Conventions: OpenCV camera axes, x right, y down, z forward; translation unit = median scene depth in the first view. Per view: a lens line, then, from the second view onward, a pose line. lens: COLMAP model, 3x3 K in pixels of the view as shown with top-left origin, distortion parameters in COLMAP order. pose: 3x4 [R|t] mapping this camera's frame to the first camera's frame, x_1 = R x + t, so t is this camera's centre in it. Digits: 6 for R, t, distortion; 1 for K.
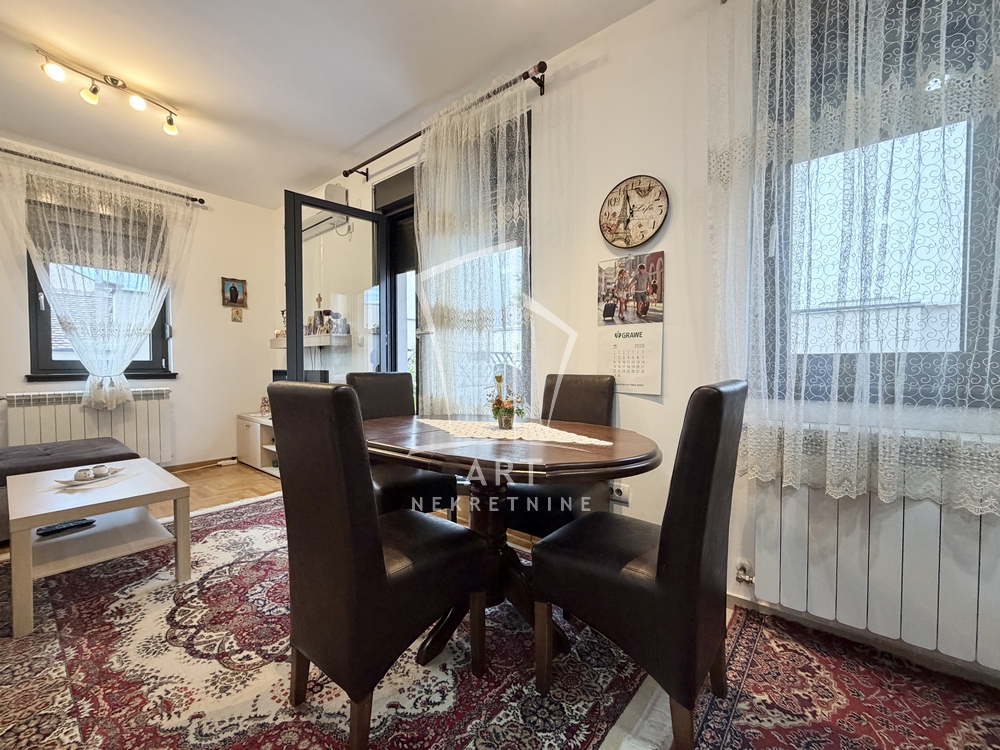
lens RADIAL K [[414.3, 0, 496.7], [0, 414.3, 376.7], [0, 0, 1]] dist [0.001985, -0.001051]
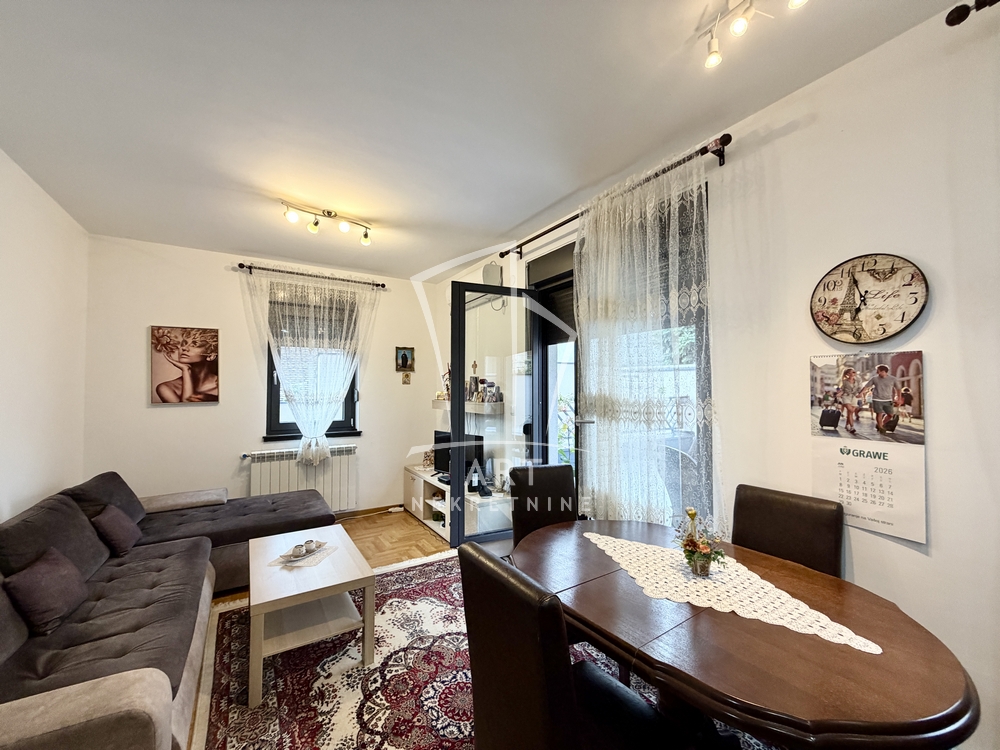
lens RADIAL K [[399.1, 0, 496.5], [0, 399.1, 376.6], [0, 0, 1]] dist [-0.001596, 0.000188]
pose [[0.950520, -0.009415, -0.310520, -0.082340], [-0.009338, 0.998223, -0.058850, -0.155897], [0.310523, 0.058837, 0.948743, 0.054395]]
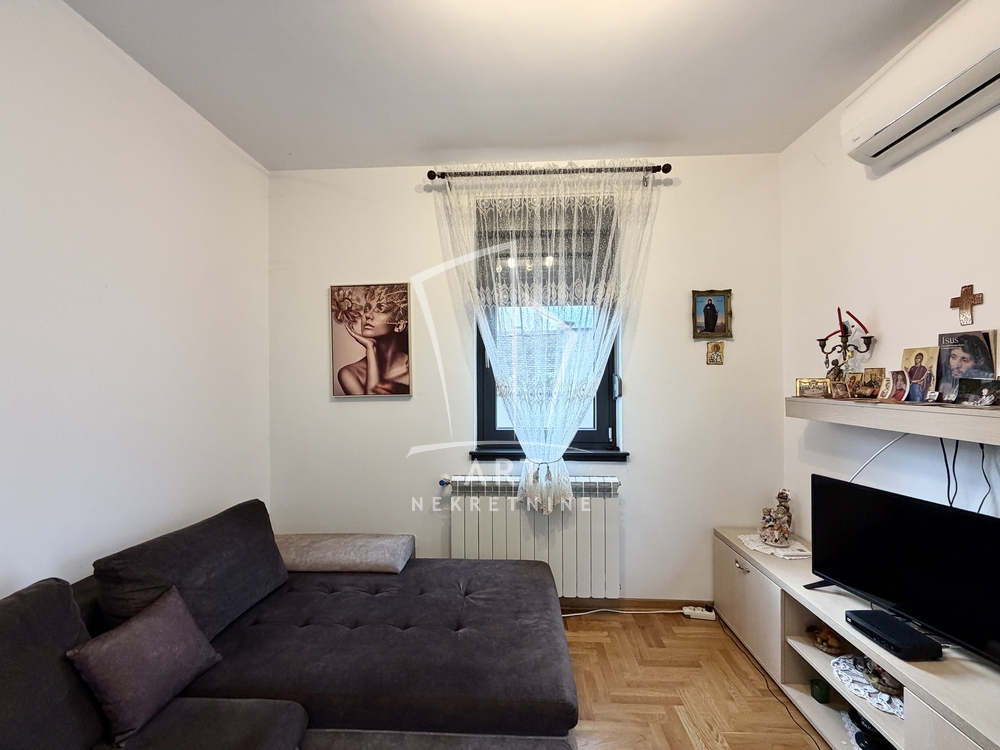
lens RADIAL K [[399.1, 0, 495.9], [0, 399.1, 374.8], [0, 0, 1]] dist [-0.001596, 0.000188]
pose [[0.597837, -0.010423, -0.801550, -0.625776], [-0.020920, 0.999372, -0.028599, -0.164977], [0.801345, 0.033866, 0.597243, 0.733943]]
